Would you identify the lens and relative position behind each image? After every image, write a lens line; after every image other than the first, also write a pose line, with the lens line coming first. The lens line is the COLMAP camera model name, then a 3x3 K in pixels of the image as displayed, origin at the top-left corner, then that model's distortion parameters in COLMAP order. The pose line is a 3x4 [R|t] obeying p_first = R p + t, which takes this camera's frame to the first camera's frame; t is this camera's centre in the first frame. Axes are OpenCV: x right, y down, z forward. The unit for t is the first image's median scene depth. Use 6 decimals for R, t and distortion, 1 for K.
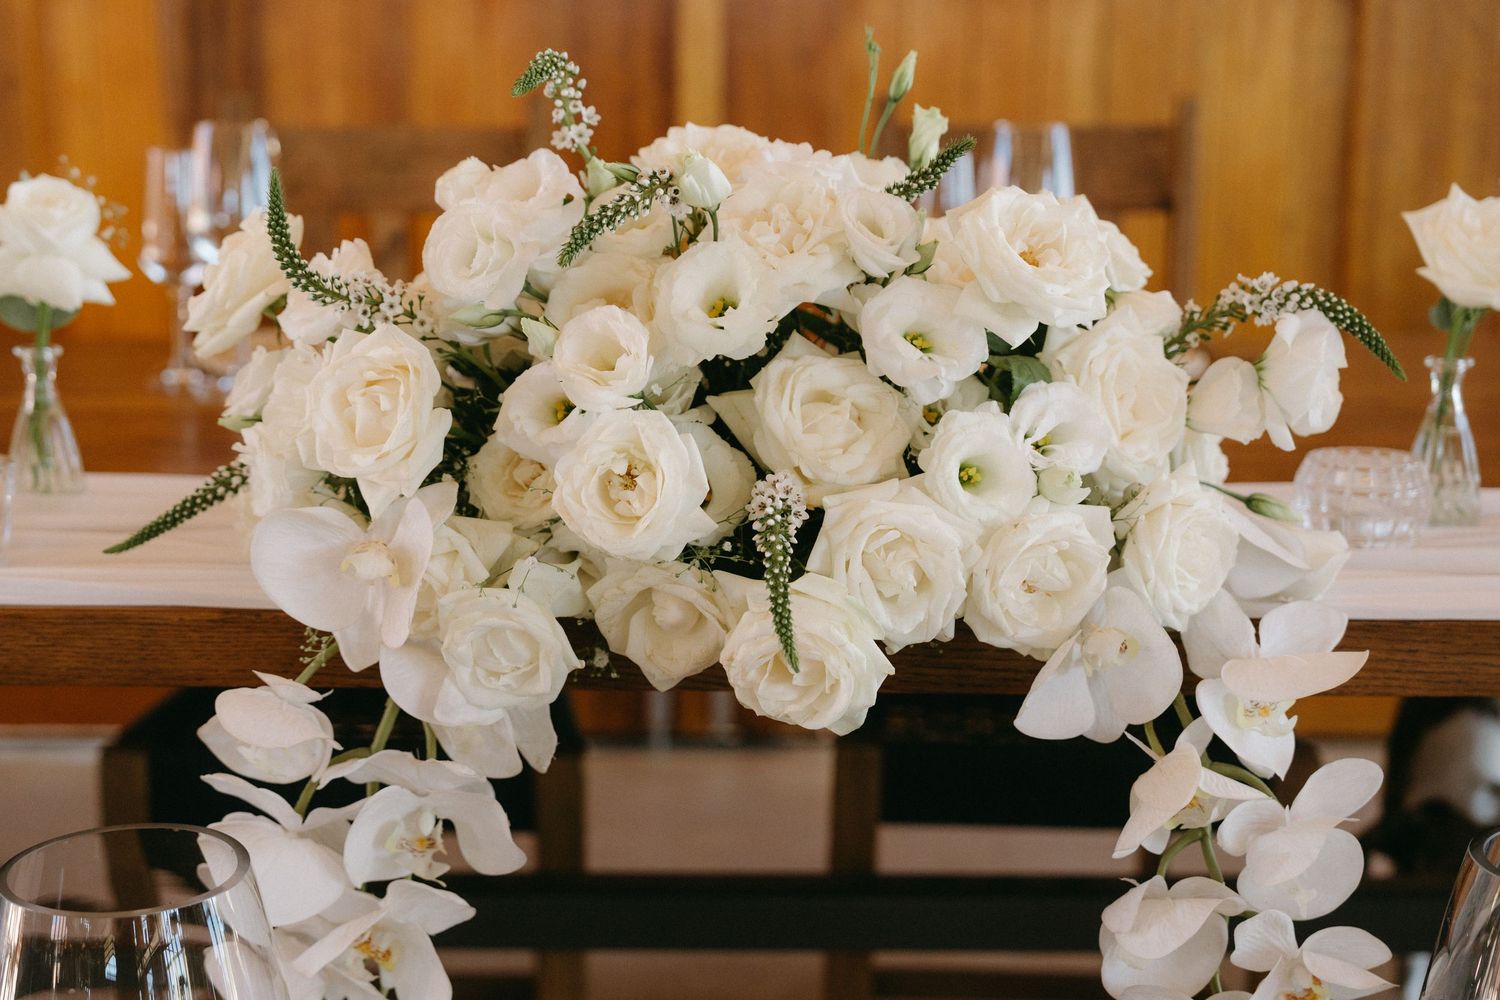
lens RADIAL K [[2119.6, 0, 649.0], [0, 2119.6, 498.6], [0, 0, 1]] dist [0.025406, 0.008638]
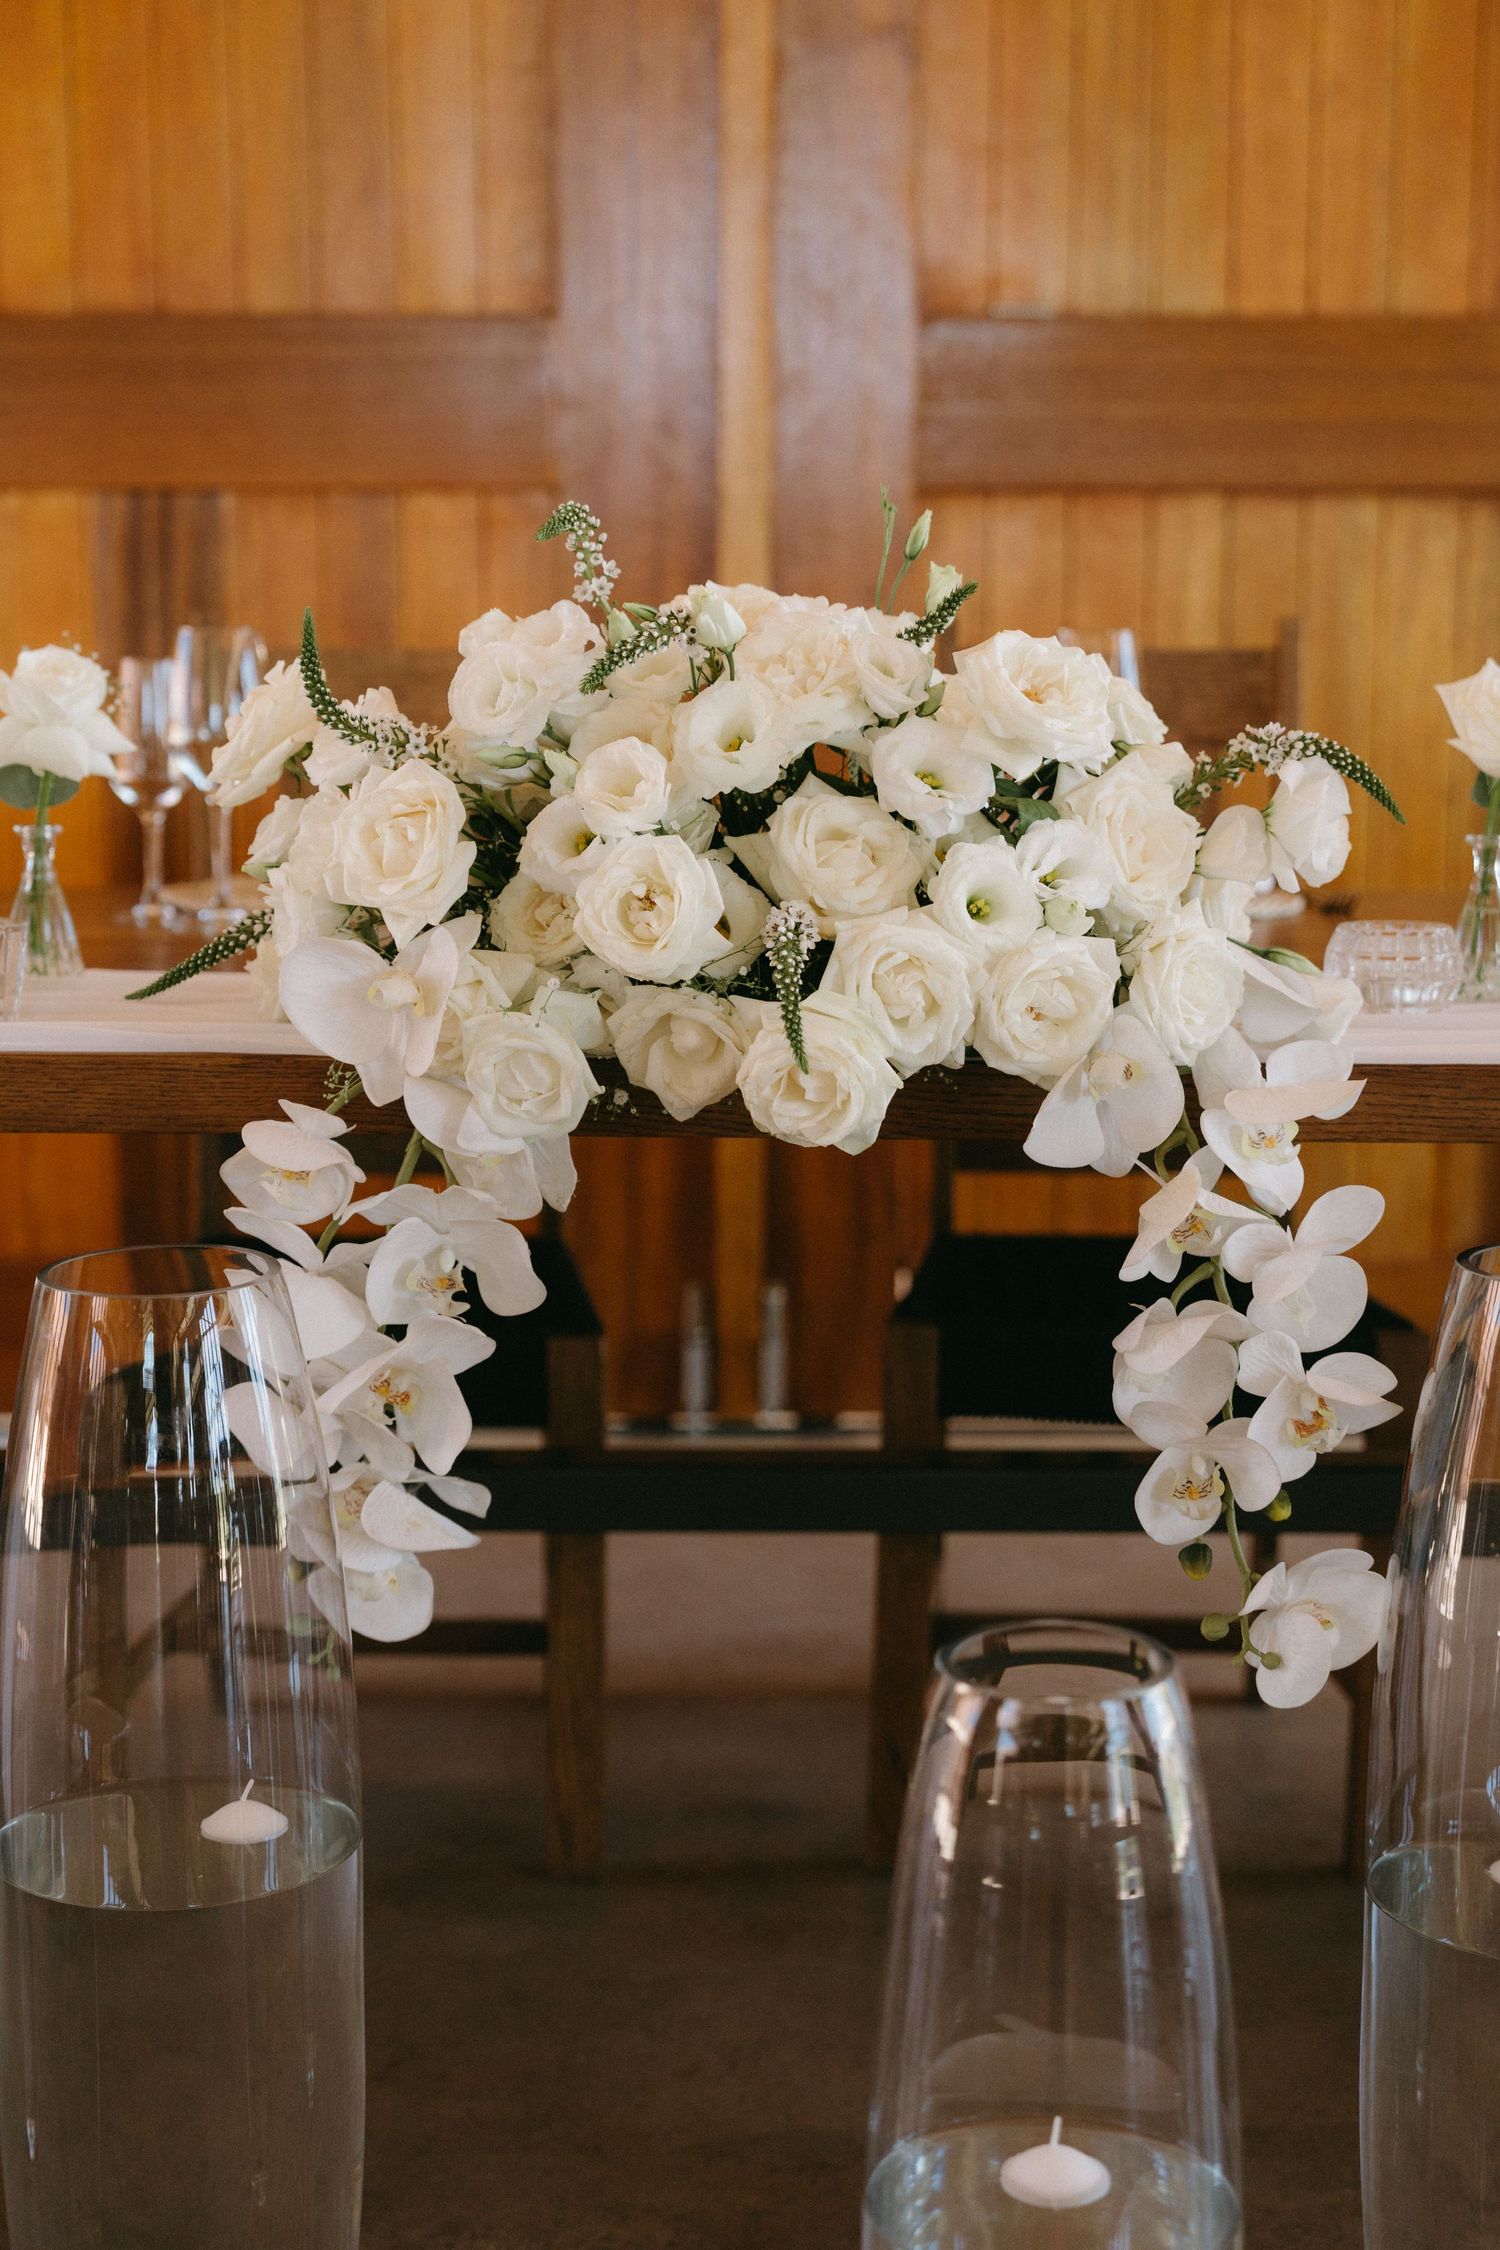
lens RADIAL K [[3179.4, 0, 750.0], [0, 3179.4, 1125.0], [0, 0, 1]] dist [0.025406, 0.008638]
pose [[0.999869, -0.000154, 0.016165, 0.014815], [0.001284, 0.997554, -0.069893, 0.199336], [-0.016114, 0.069905, 0.997424, -0.525311]]
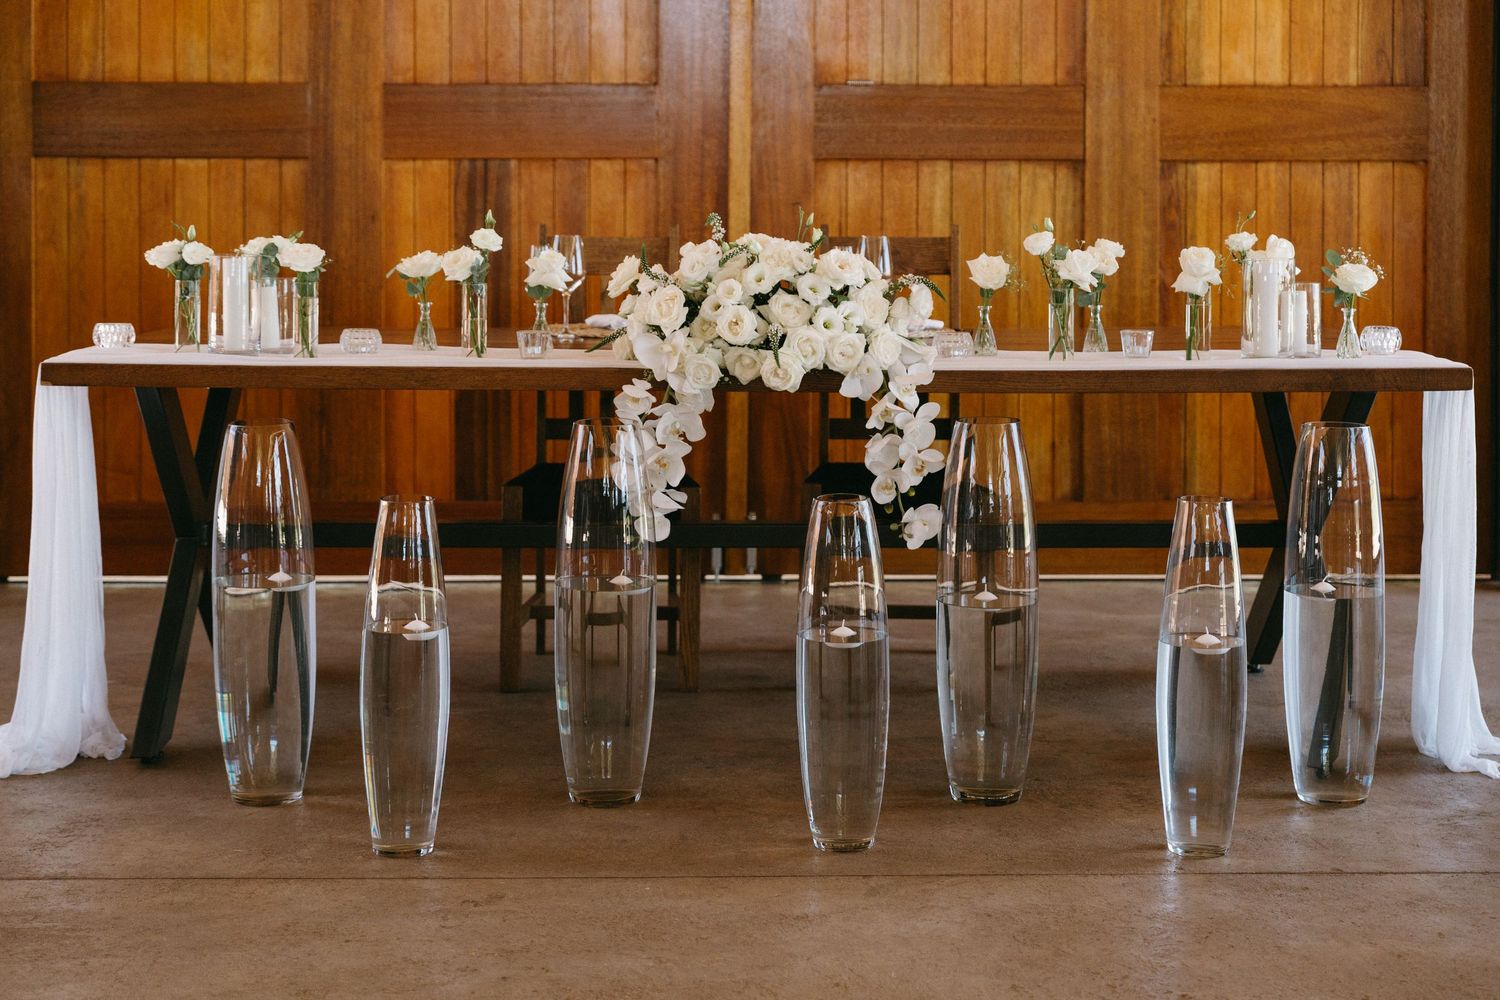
lens RADIAL K [[4481.7, 0, 750.0], [0, 4481.7, 500.0], [0, 0, 1]] dist [-0.067698, -0.124232]
pose [[0.998972, -0.000772, 0.045336, -0.335720], [0.006296, 0.992529, -0.121843, 1.234235], [-0.044903, 0.122004, 0.991513, -6.667253]]
